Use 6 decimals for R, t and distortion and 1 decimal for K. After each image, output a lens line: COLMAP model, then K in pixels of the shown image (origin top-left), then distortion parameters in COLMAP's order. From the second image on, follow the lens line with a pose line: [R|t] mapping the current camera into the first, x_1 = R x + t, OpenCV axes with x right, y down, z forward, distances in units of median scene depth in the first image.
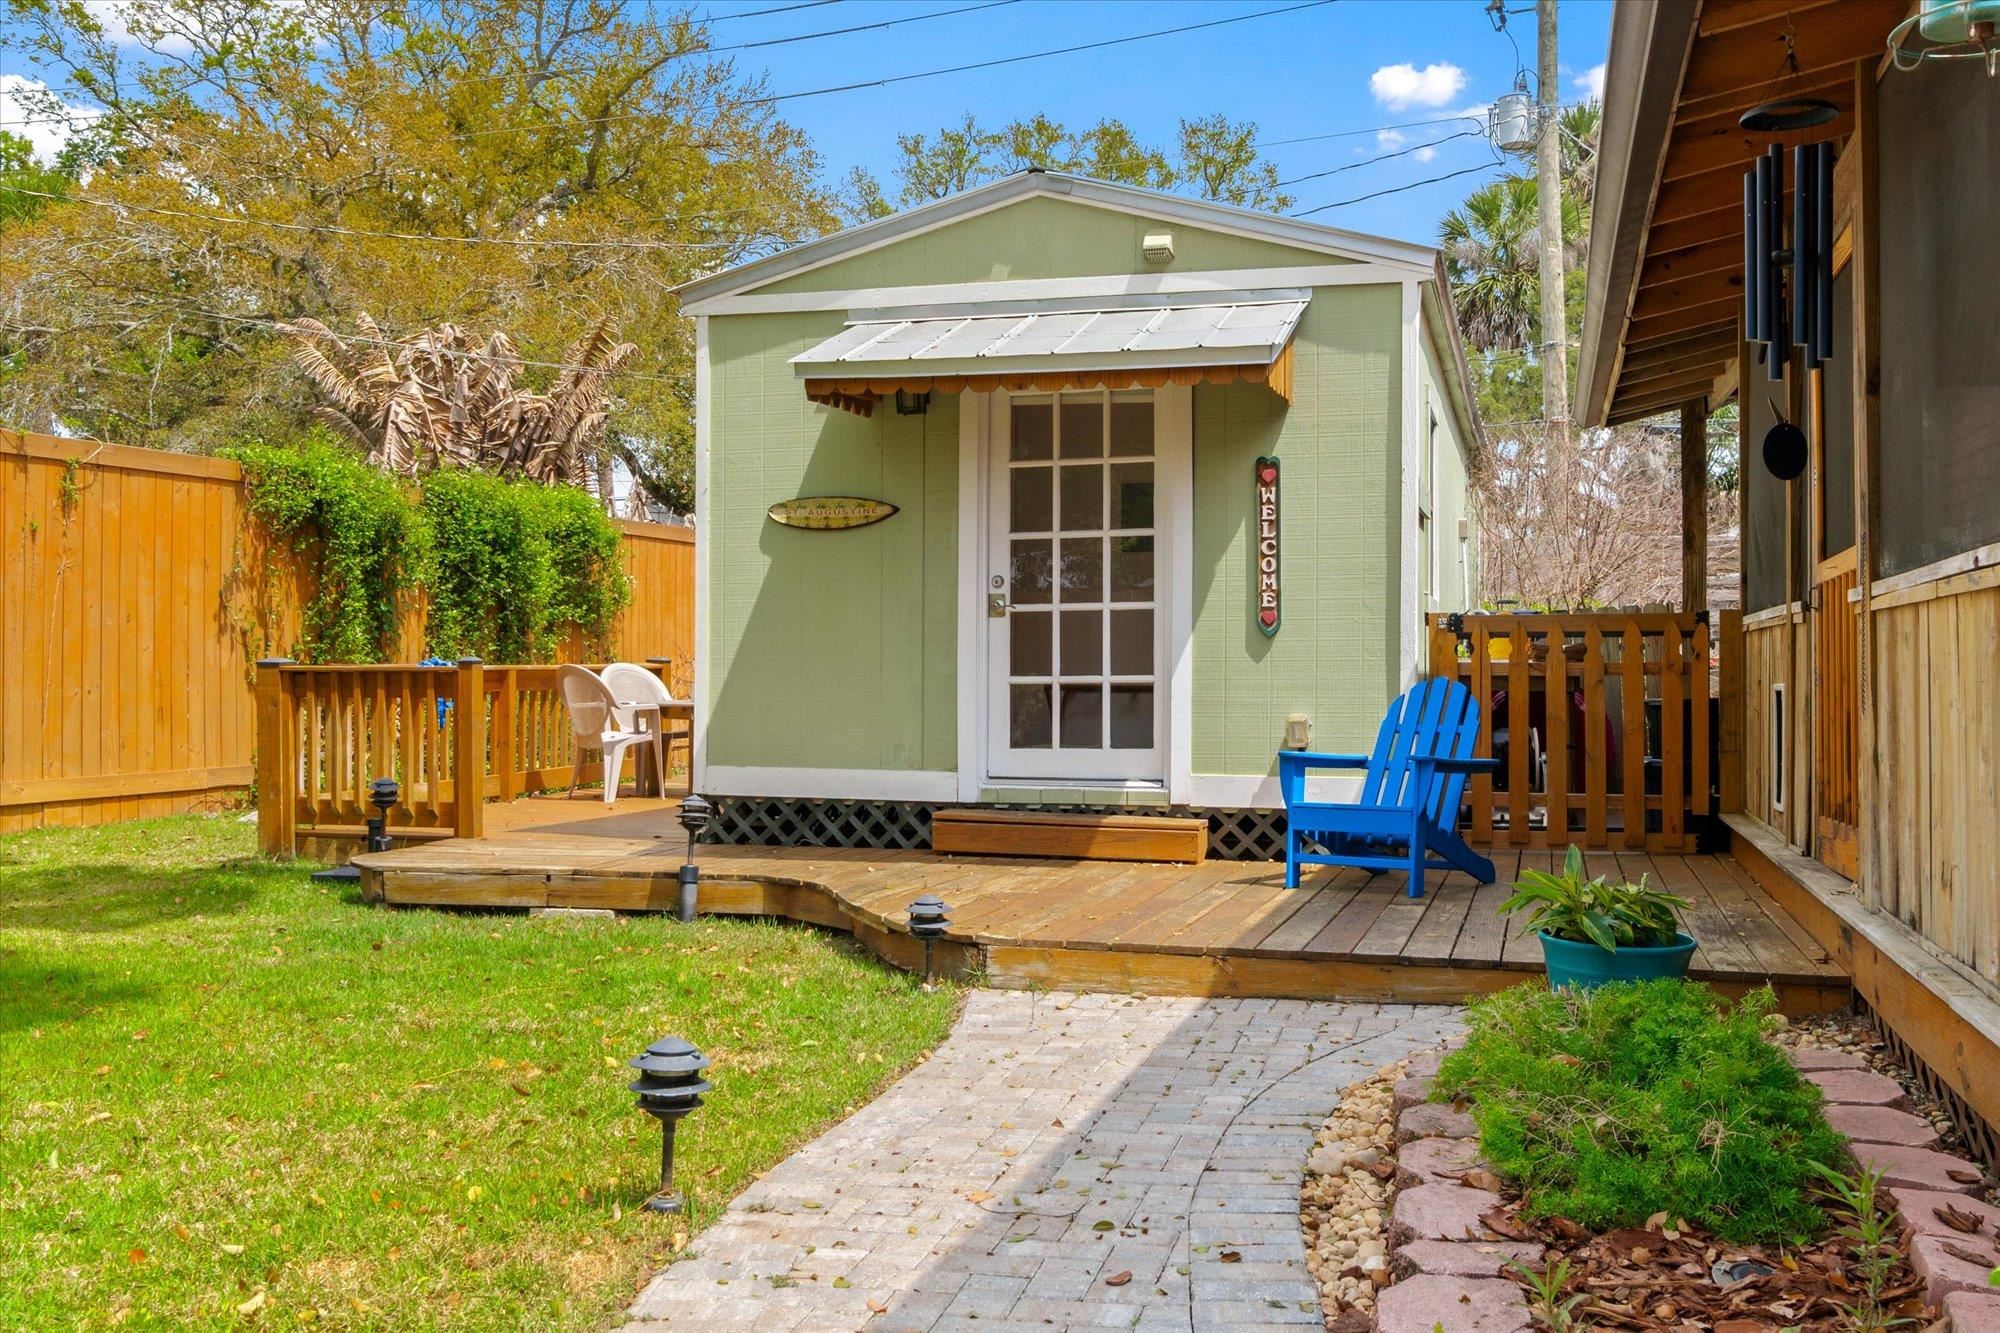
lens RADIAL K [[1896.7, 0, 1000.0], [0, 1896.7, 666.5], [0, 0, 1]] dist [0.072122, -0.002611]
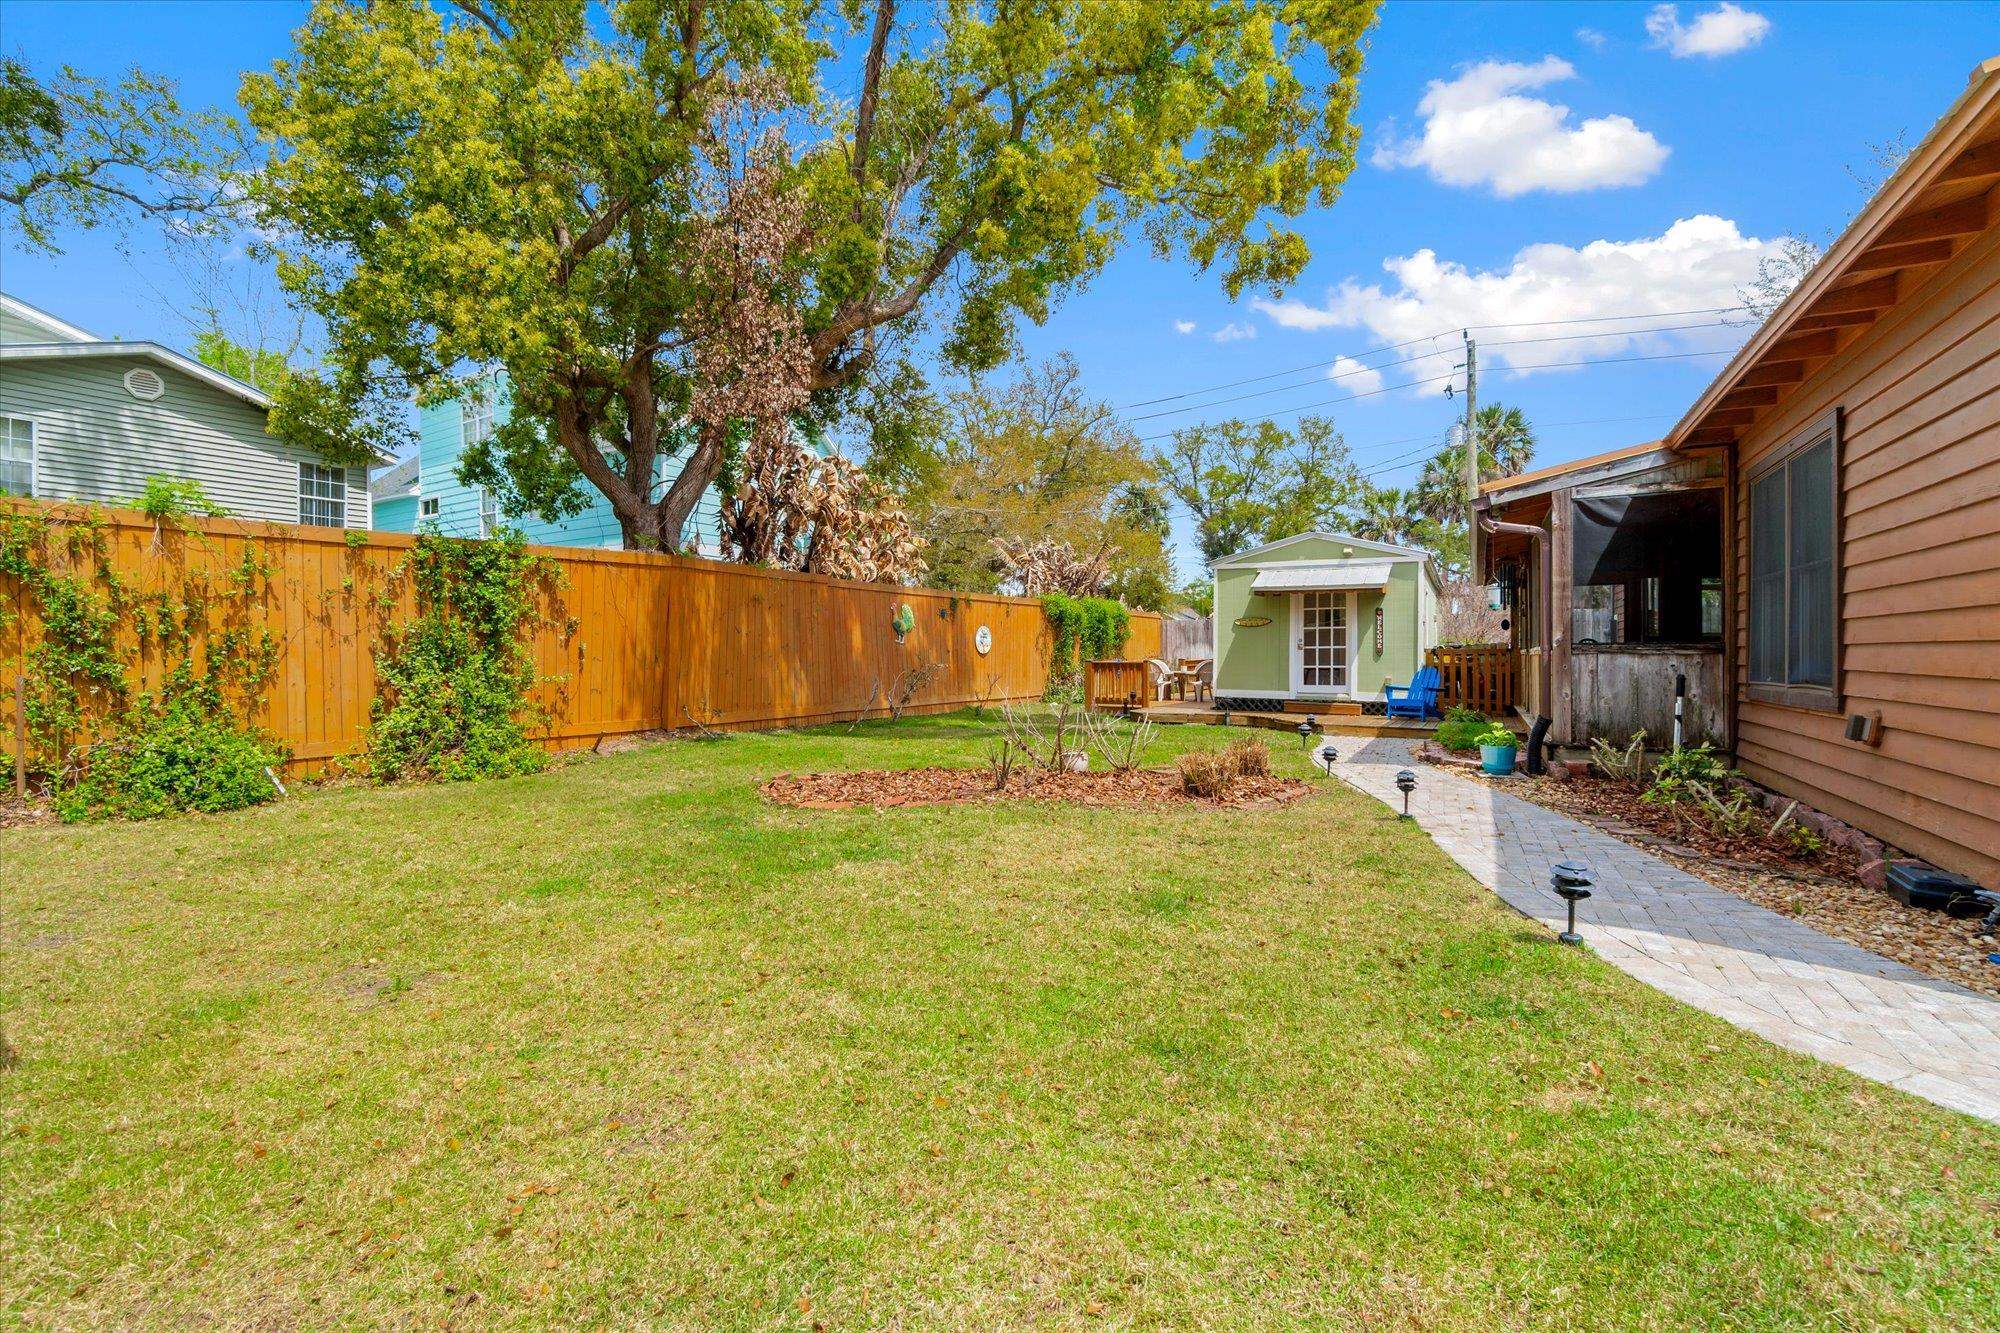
lens RADIAL K [[878.1, 0, 989.9], [0, 878.1, 659.8], [0, 0, 1]] dist [0.012316, -0.000229]
pose [[0.974485, 0.002312, -0.224442, -0.207452], [-0.000860, 0.999978, 0.006565, -0.017405], [0.224452, -0.006205, 0.974465, -0.822994]]
